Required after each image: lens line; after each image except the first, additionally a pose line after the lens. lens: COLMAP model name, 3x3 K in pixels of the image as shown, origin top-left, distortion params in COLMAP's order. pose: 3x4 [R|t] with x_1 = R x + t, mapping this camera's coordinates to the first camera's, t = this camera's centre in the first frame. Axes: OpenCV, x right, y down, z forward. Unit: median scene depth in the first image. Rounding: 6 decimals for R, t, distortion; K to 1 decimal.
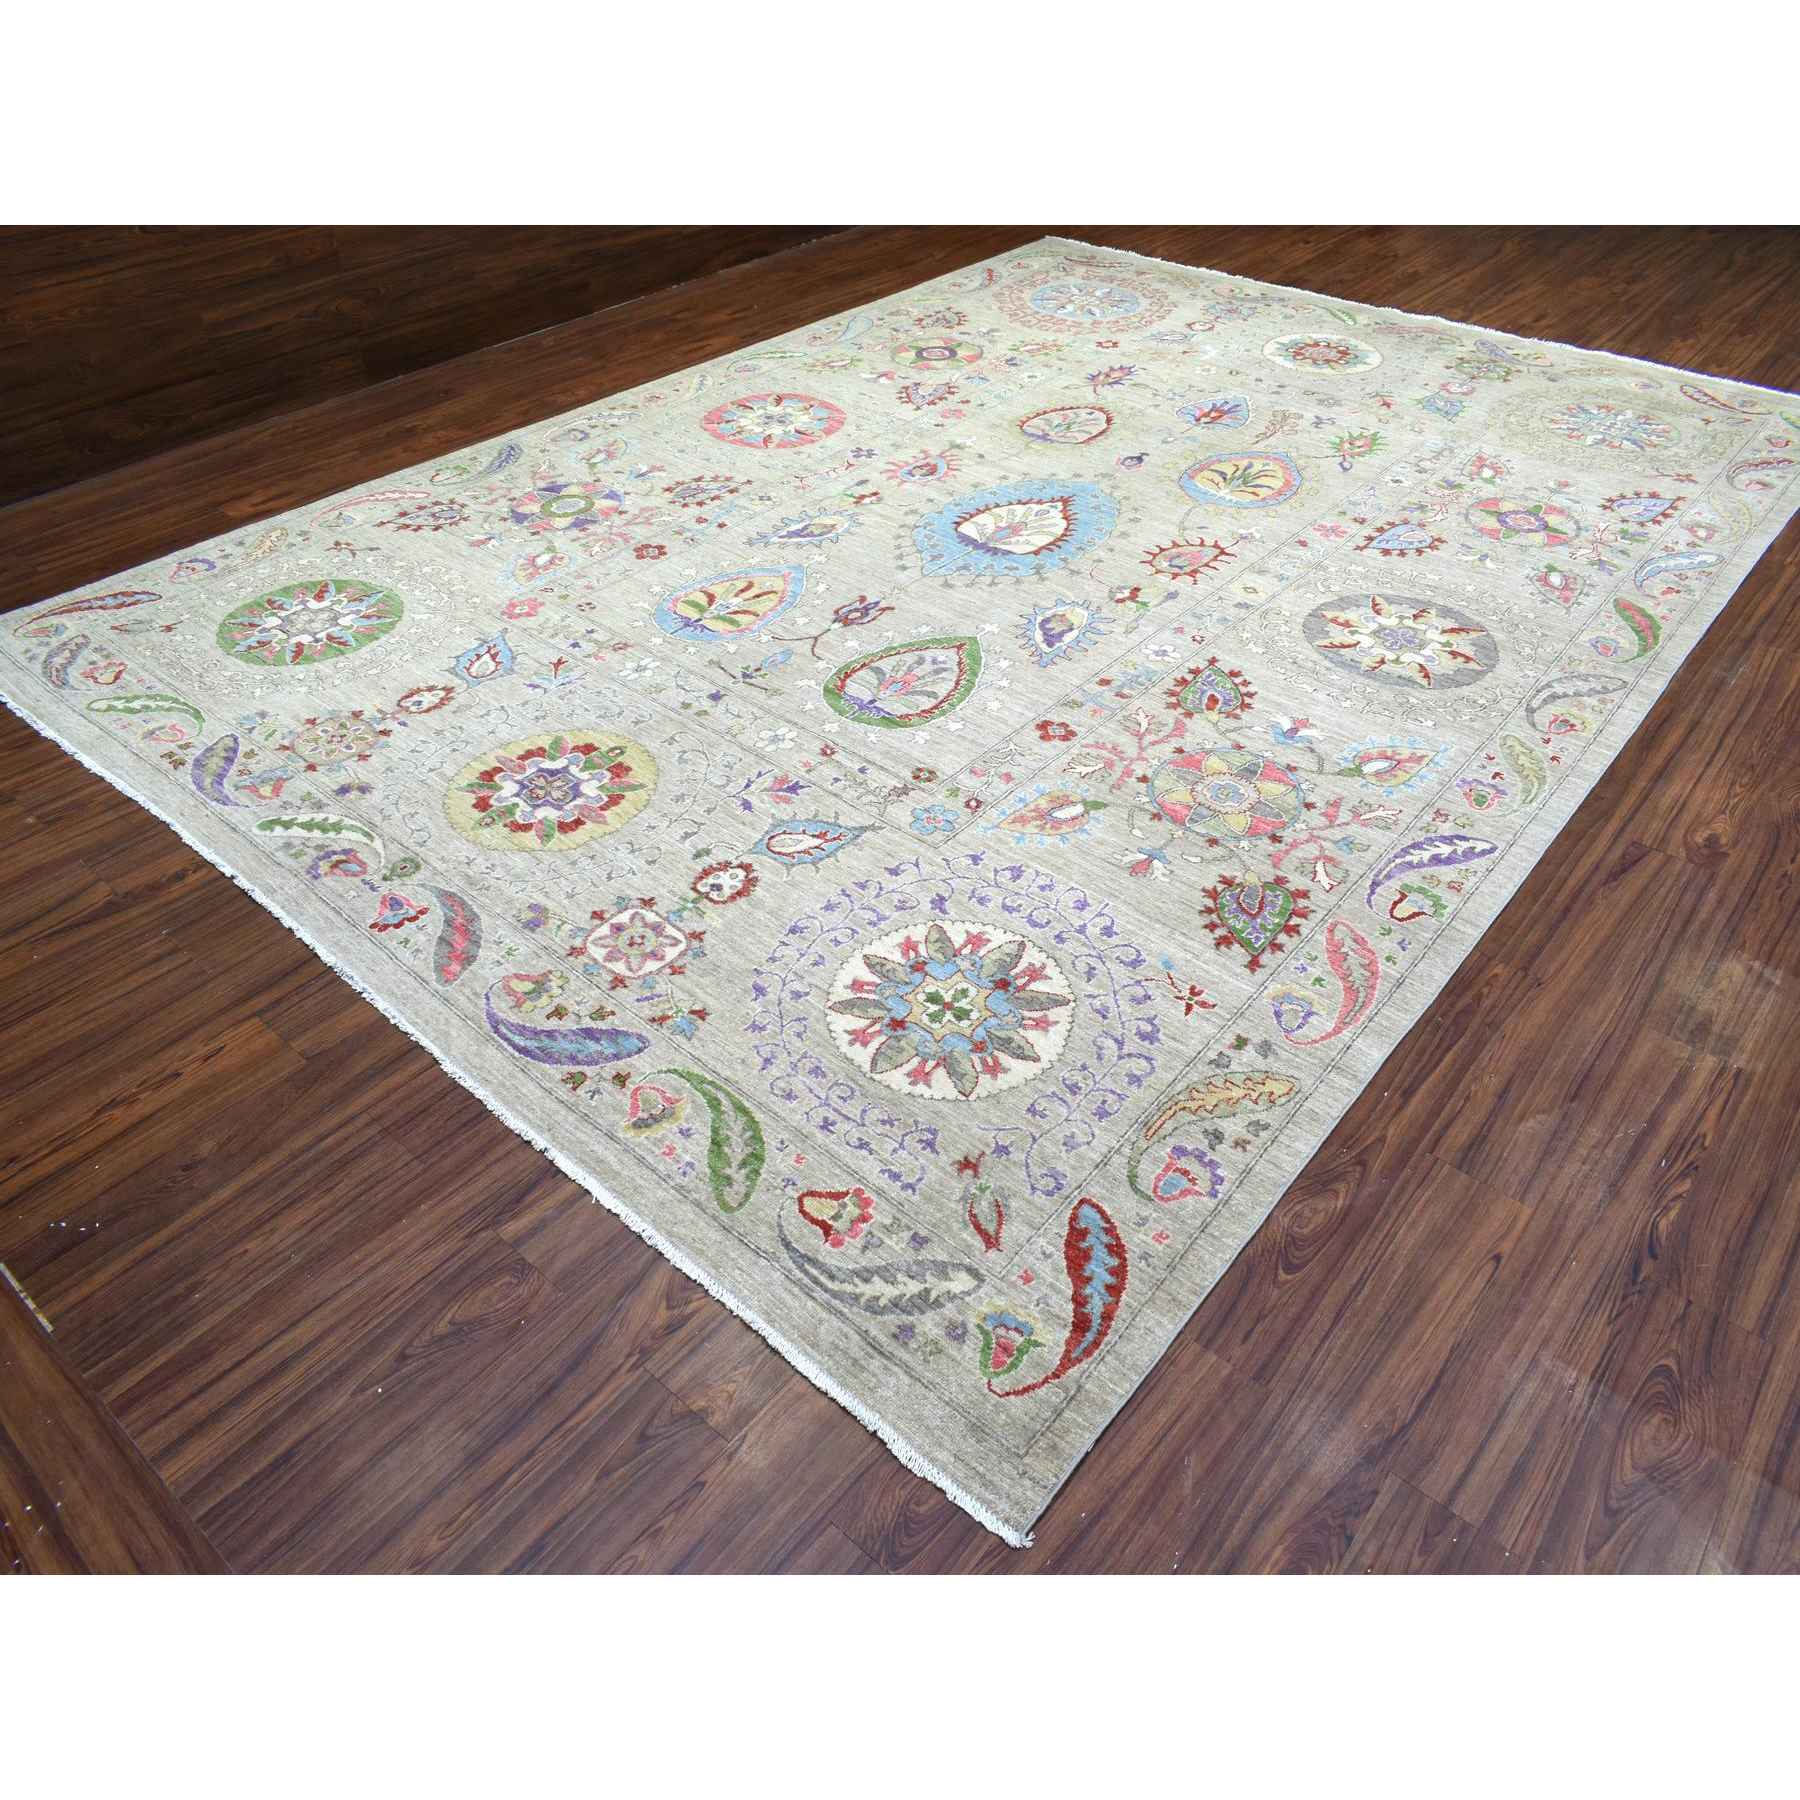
lens RADIAL K [[1230.3, 0, 900.0], [0, 1230.3, 900.0], [0, 0, 1]] dist [-0.020221, 0.007385]
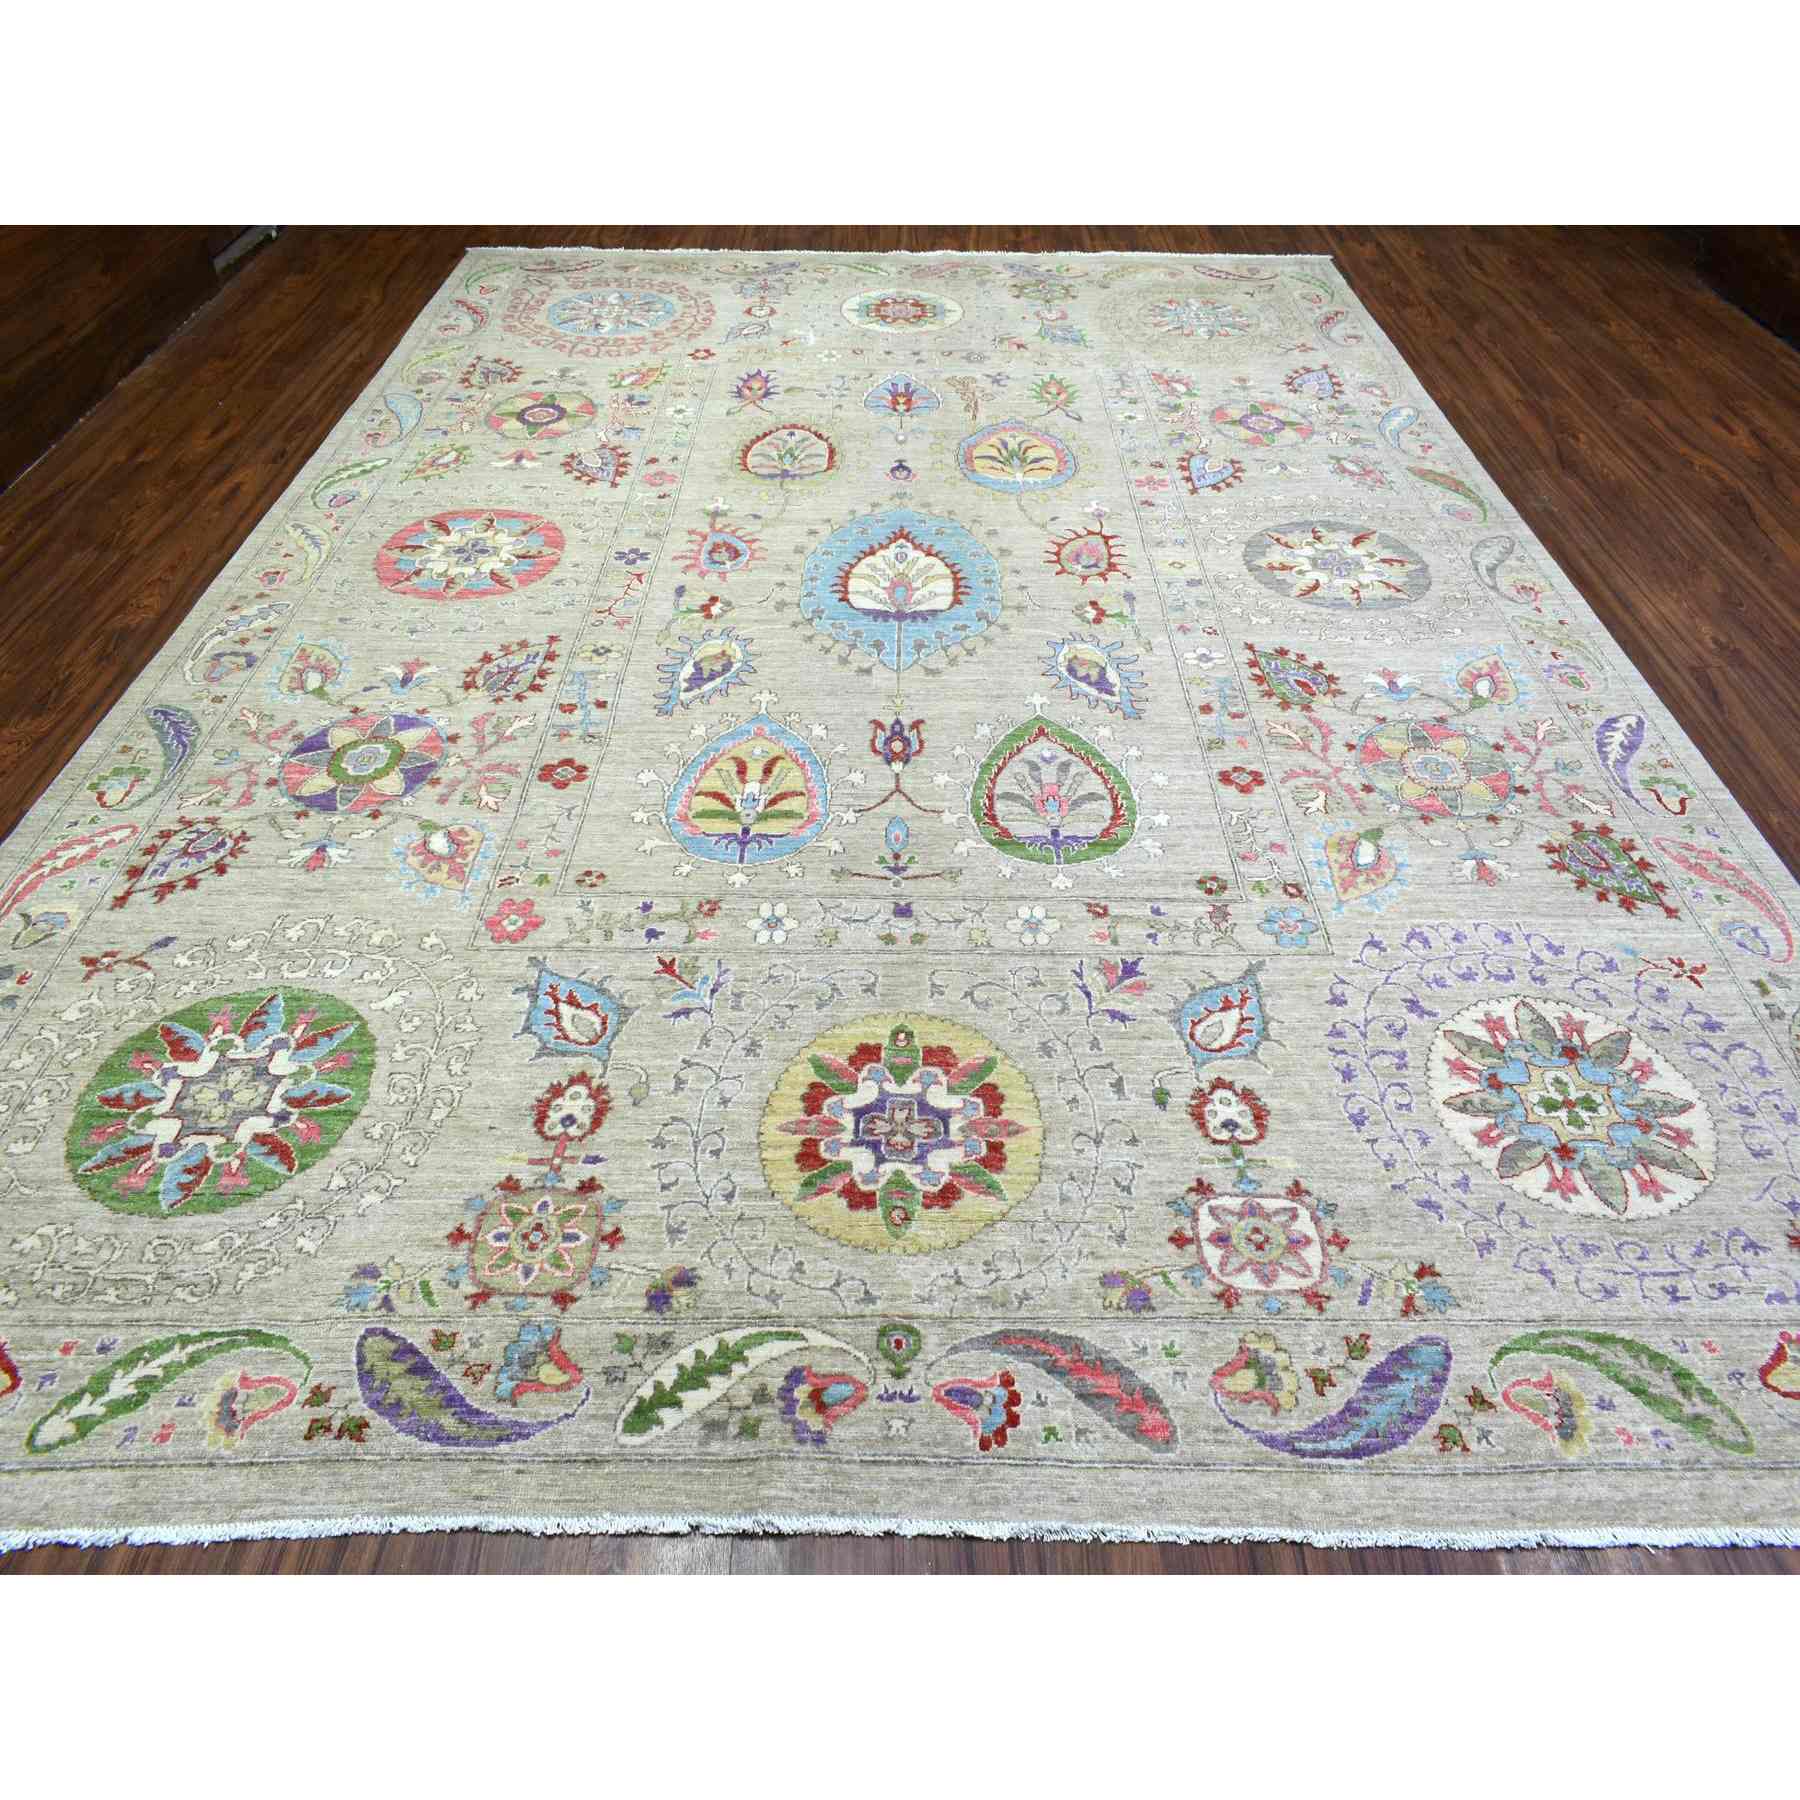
lens RADIAL K [[1230.3, 0, 900.0], [0, 1230.3, 900.0], [0, 0, 1]] dist [-0.020221, 0.007385]
pose [[0.765981, -0.441315, 0.467455, -0.466881], [0.424120, 0.893359, 0.148432, -0.263060], [-0.483110, 0.084561, 0.871466, 0.297249]]
